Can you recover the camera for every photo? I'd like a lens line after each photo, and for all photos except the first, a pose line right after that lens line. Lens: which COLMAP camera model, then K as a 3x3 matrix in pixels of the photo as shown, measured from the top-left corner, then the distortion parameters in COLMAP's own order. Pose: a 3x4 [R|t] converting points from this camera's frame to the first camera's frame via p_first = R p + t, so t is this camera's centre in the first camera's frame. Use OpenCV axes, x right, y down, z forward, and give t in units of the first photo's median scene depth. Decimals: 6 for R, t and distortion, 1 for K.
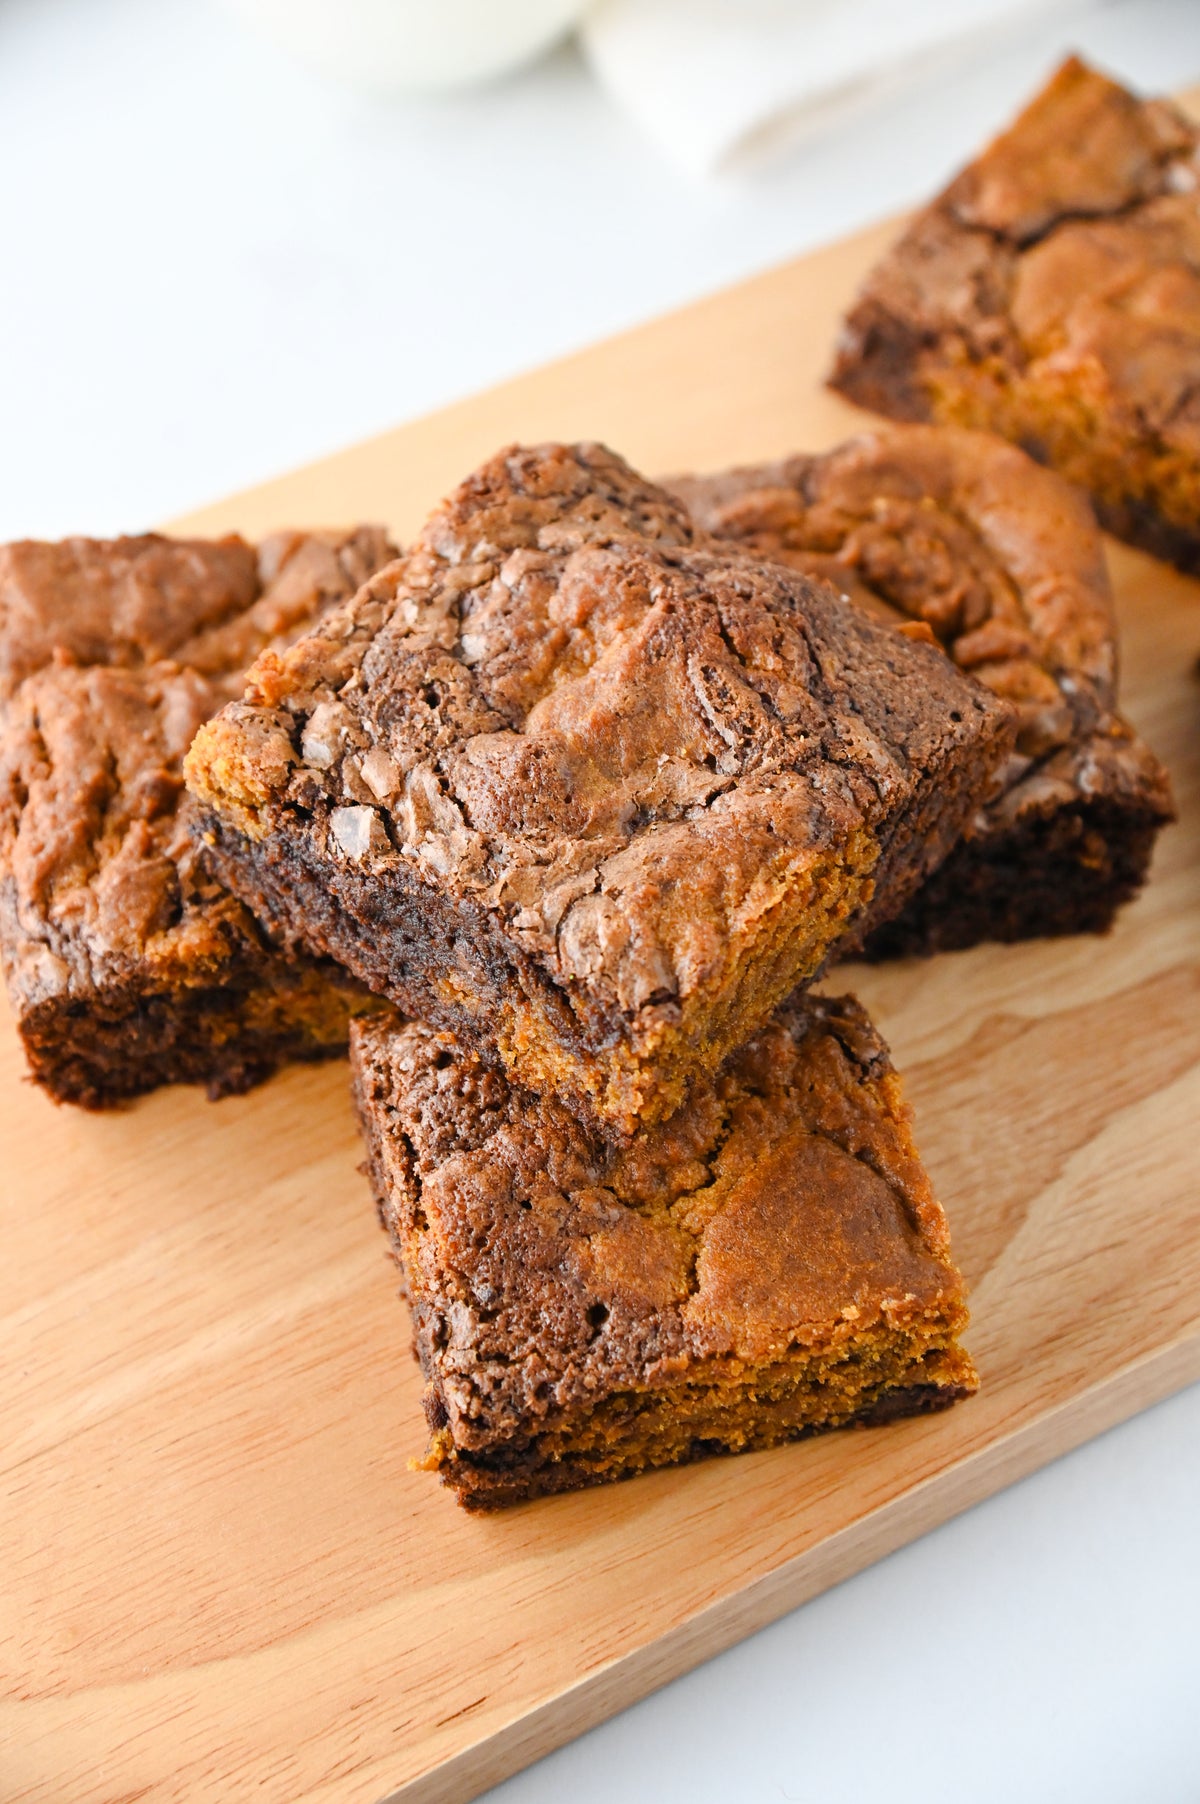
lens RADIAL K [[3744.2, 0, 571.6], [0, 3744.2, 921.8], [0, 0, 1]] dist [0.308978, 0.000000]
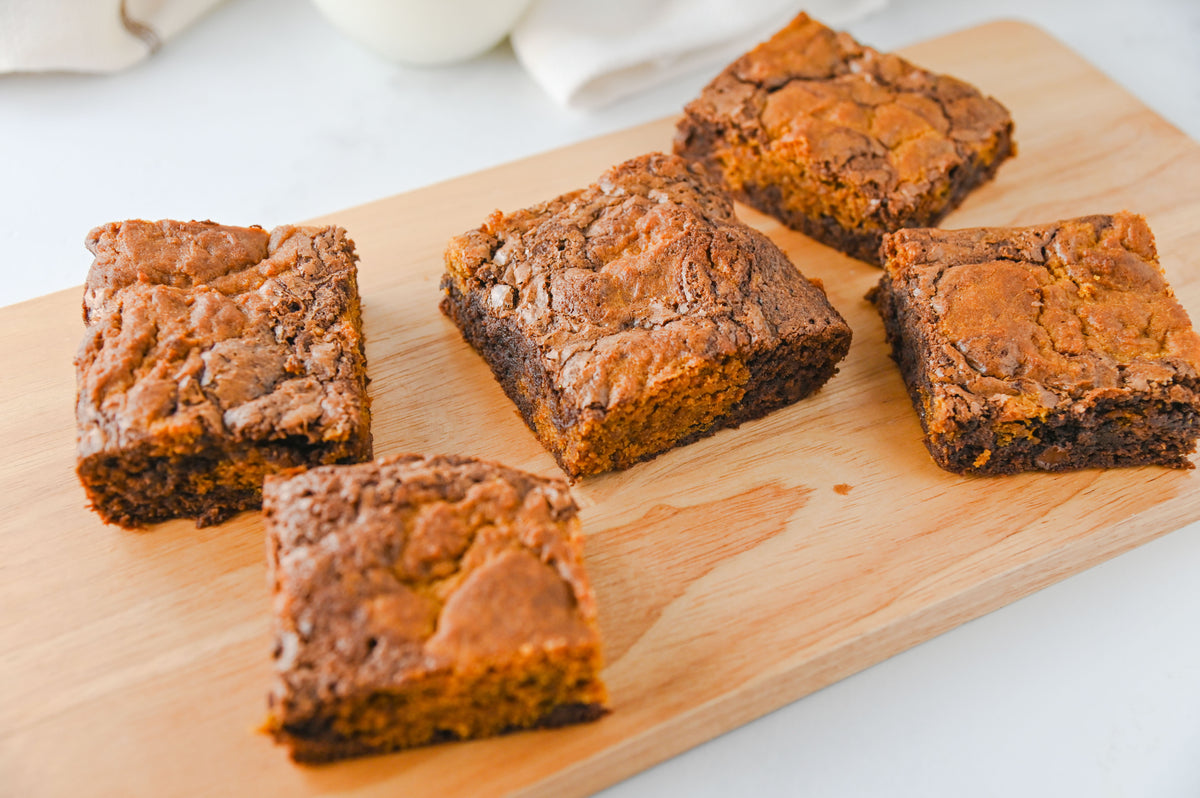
lens RADIAL K [[1587.7, 0, 596.7], [0, 1587.7, 399.6], [0, 0, 1]] dist [0.098791, 0.000000]
pose [[0.997737, 0.045981, -0.049049, 0.128548], [-0.052410, 0.988897, -0.139057, 0.087379], [0.042110, 0.141313, 0.989069, 0.287766]]
